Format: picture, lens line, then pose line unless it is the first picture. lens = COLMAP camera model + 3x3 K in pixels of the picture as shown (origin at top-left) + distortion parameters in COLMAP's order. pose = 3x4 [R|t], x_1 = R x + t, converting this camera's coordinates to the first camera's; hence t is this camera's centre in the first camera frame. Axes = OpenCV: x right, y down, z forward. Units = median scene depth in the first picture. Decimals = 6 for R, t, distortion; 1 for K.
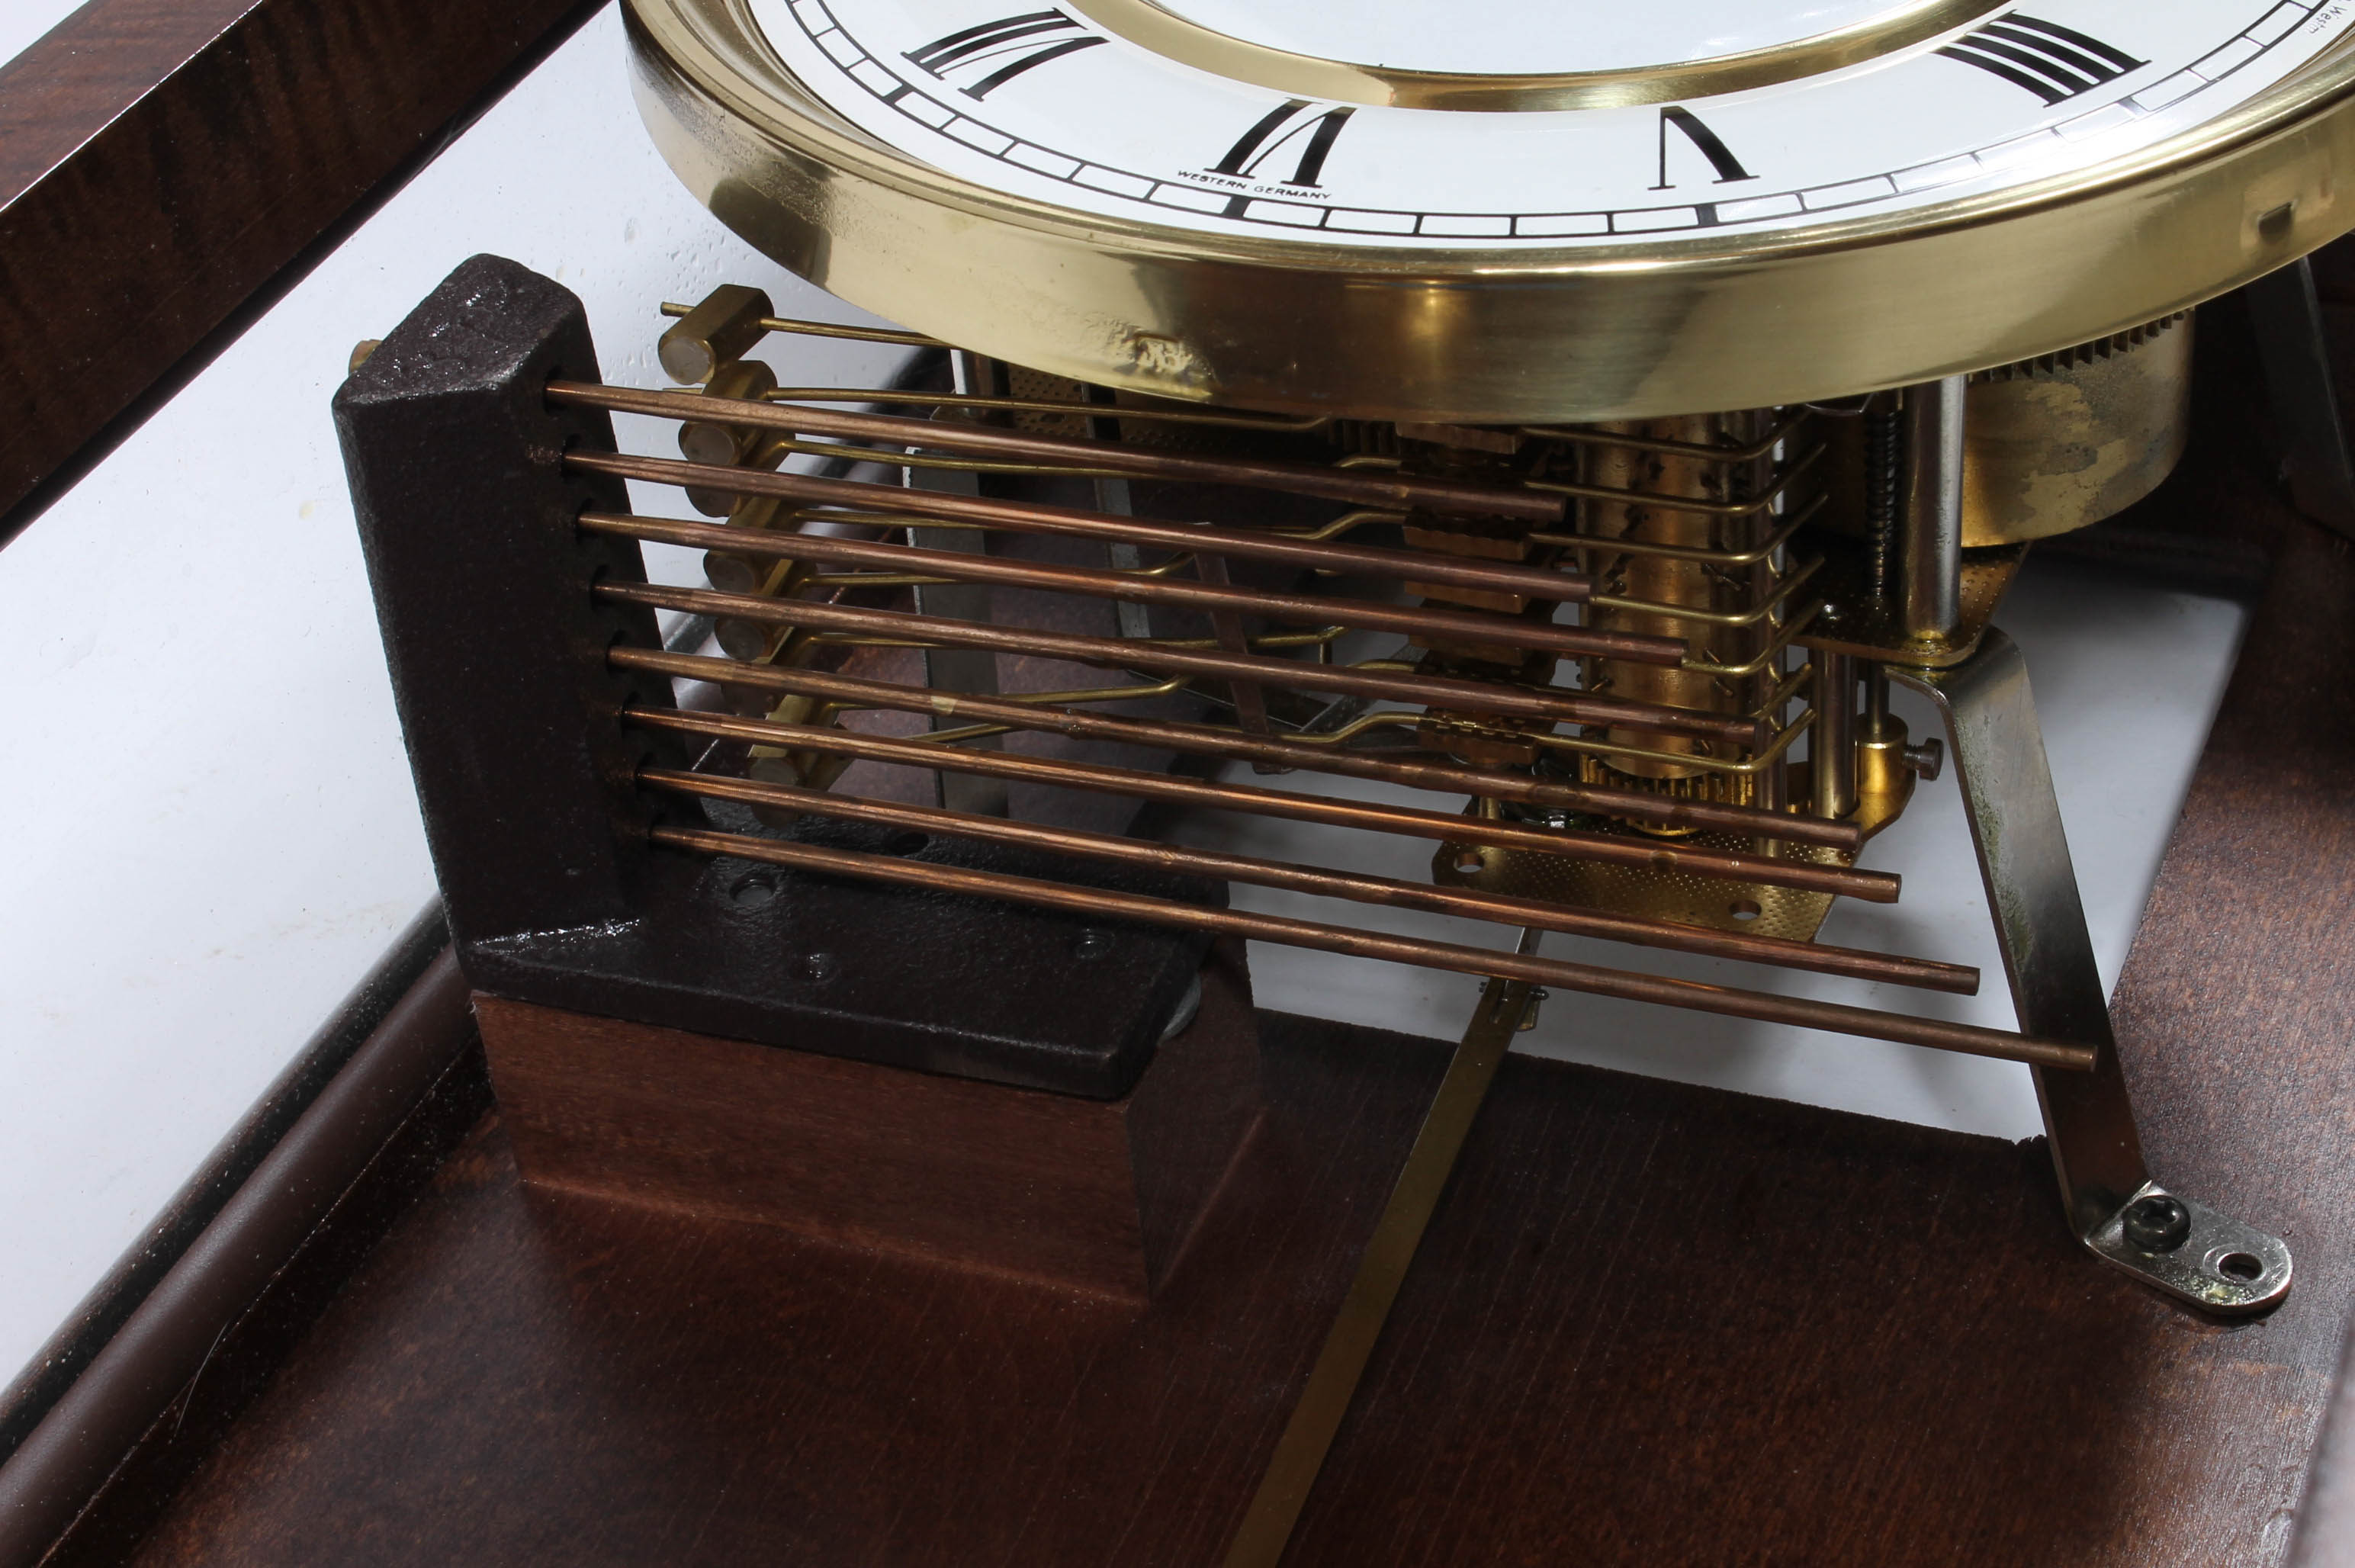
lens RADIAL K [[4268.0, 0, 1177.0], [0, 4268.0, 787.0], [0, 0, 1]] dist [-0.021124, 0.000000]
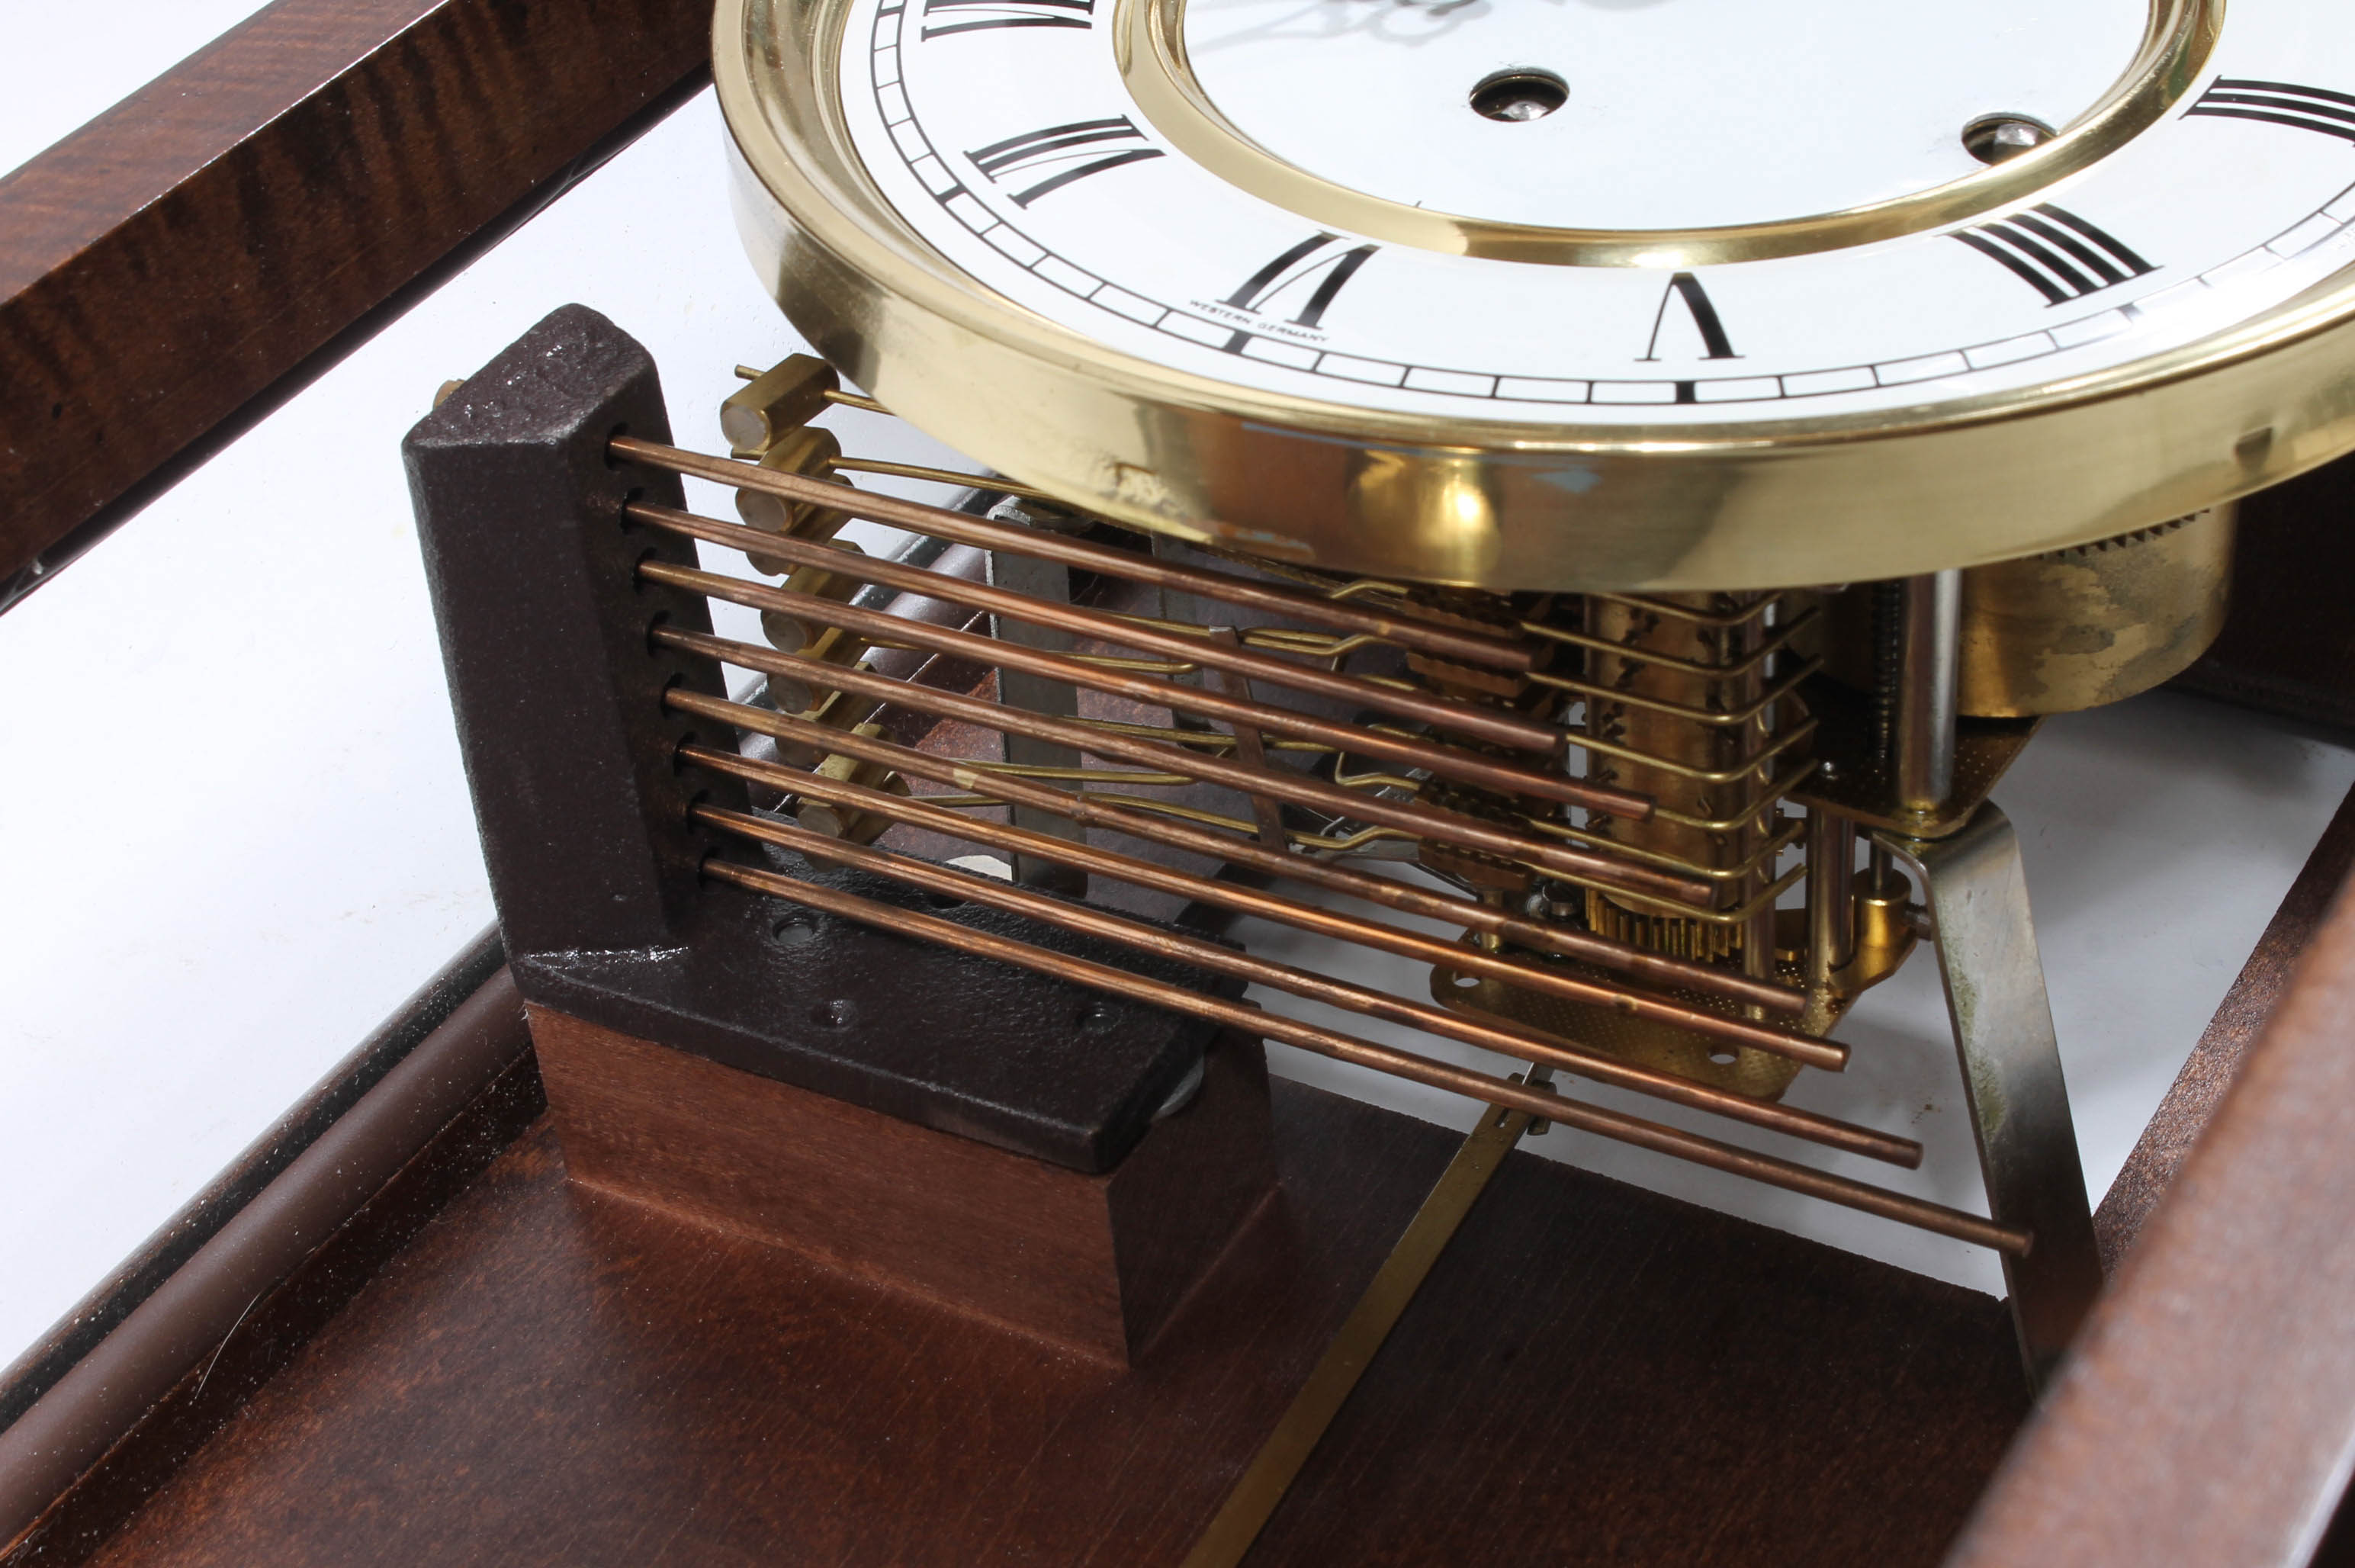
lens RADIAL K [[4268.0, 0, 1178.1], [0, 4268.0, 781.8], [0, 0, 1]] dist [-0.021124, 0.000000]
pose [[0.989946, 0.091434, -0.107922, 0.107463], [-0.088663, 0.995603, 0.030211, -0.054123], [0.110210, -0.020339, 0.993700, -0.020527]]
